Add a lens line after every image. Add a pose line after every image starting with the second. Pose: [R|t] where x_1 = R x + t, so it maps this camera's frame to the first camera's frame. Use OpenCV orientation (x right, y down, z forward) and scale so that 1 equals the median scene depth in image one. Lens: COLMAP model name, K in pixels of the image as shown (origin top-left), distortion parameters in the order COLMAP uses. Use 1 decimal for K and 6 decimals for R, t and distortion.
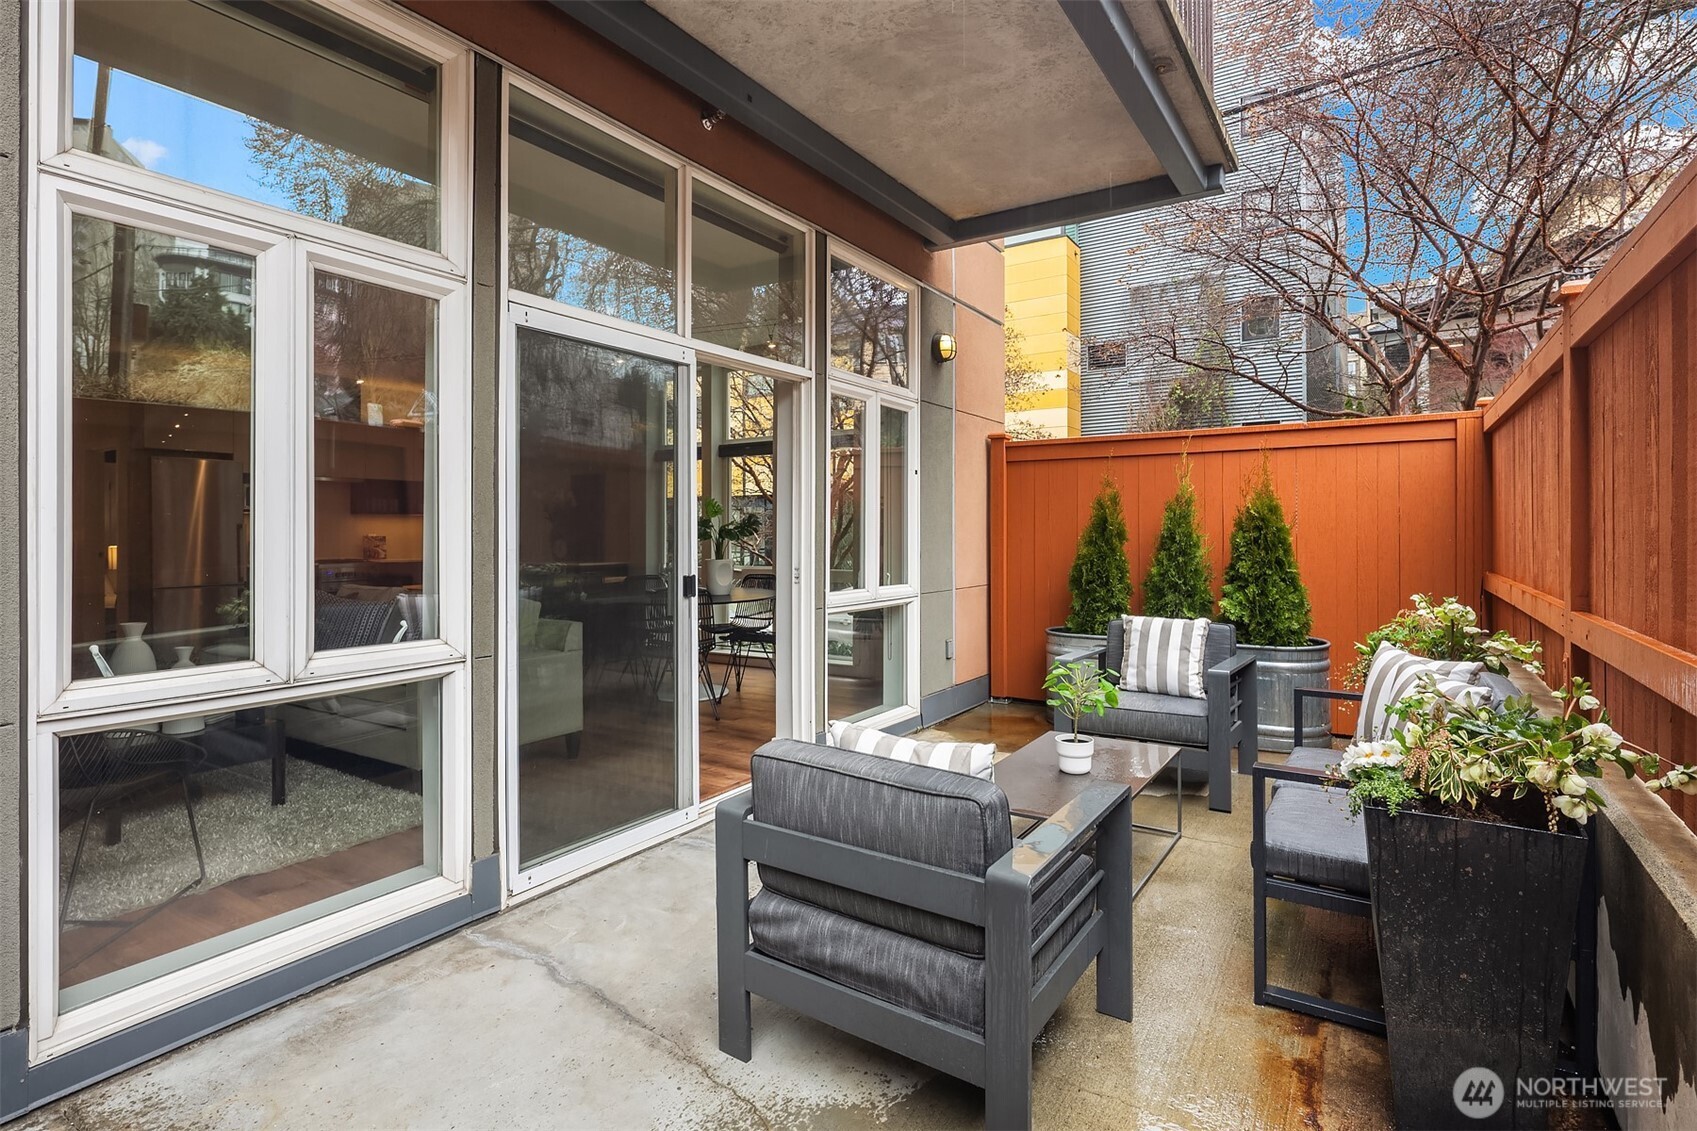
lens RADIAL K [[839.8, 0, 857.5], [0, 839.8, 528.9], [0, 0, 1]] dist [0.002516, -0.000030]
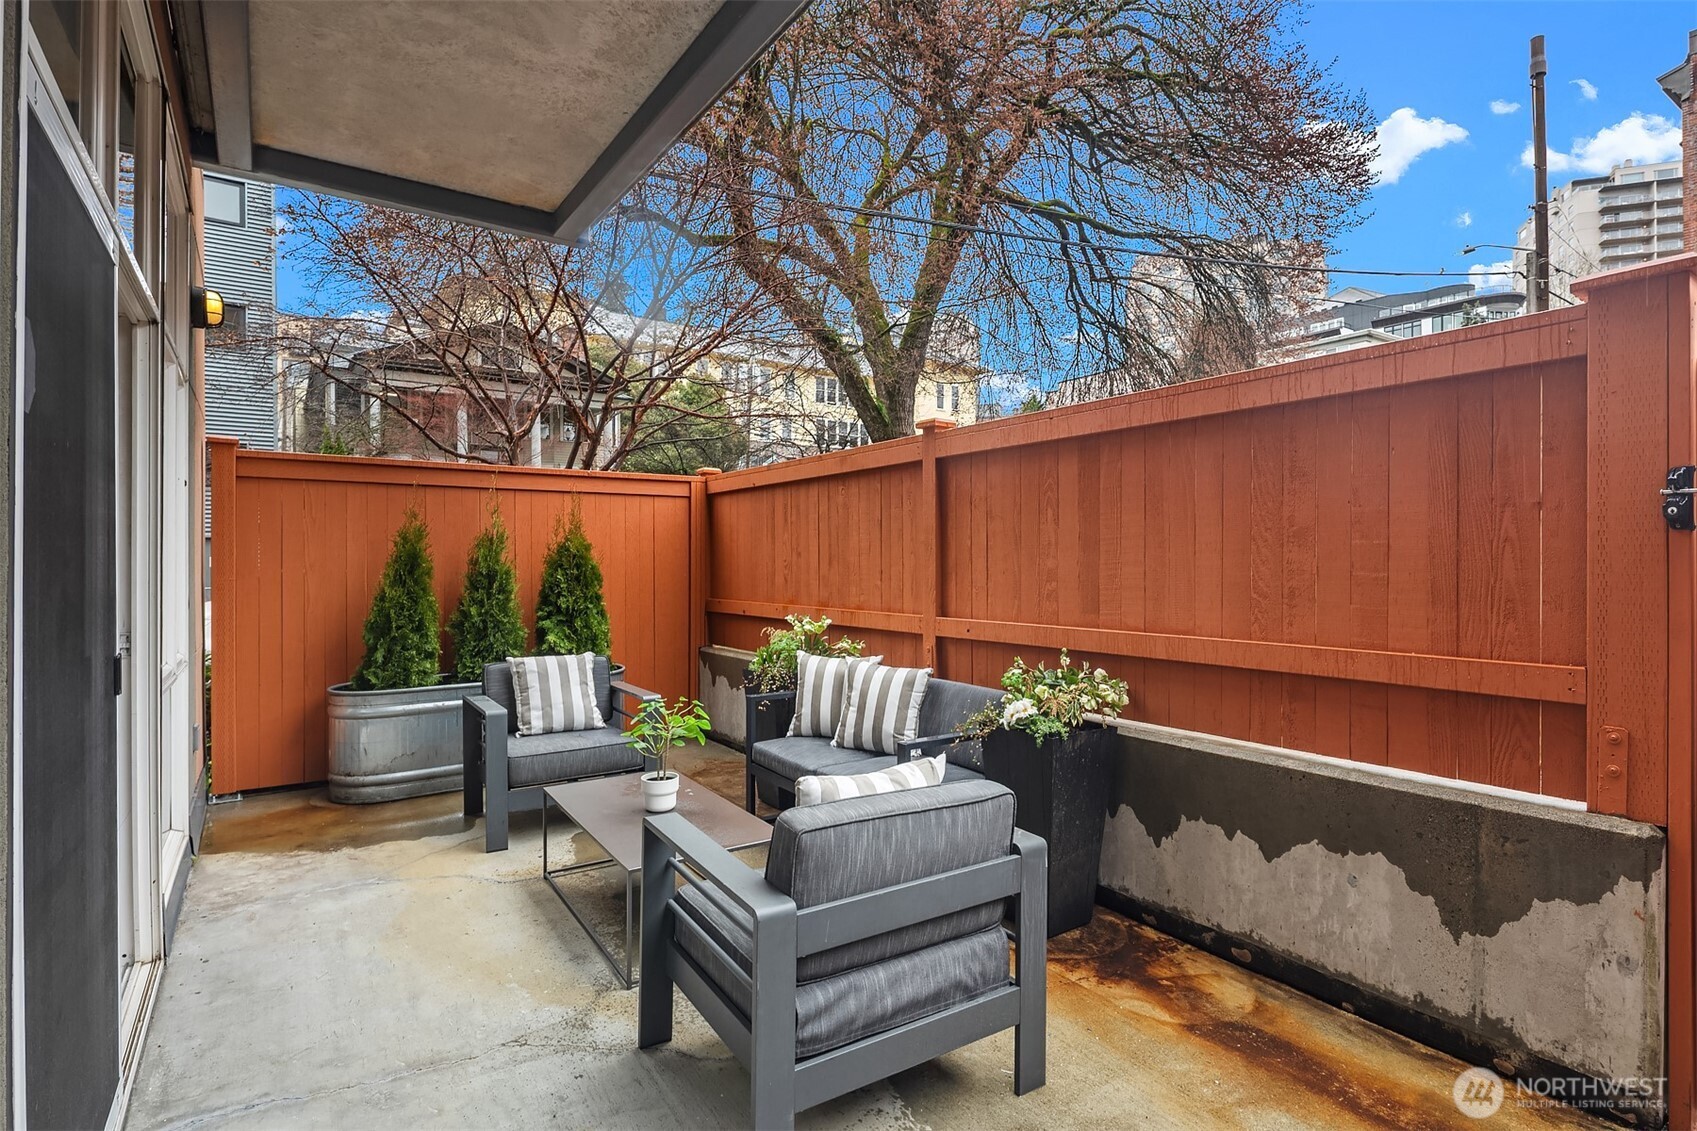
lens RADIAL K [[839.8, 0, 847.9], [0, 839.8, 566.4], [0, 0, 1]] dist [0.002516, -0.000030]
pose [[0.394512, -0.000798, 0.918890, -0.437722], [-0.000772, 0.999999, 0.001200, -0.001753], [-0.918890, -0.001182, 0.394511, 0.303729]]
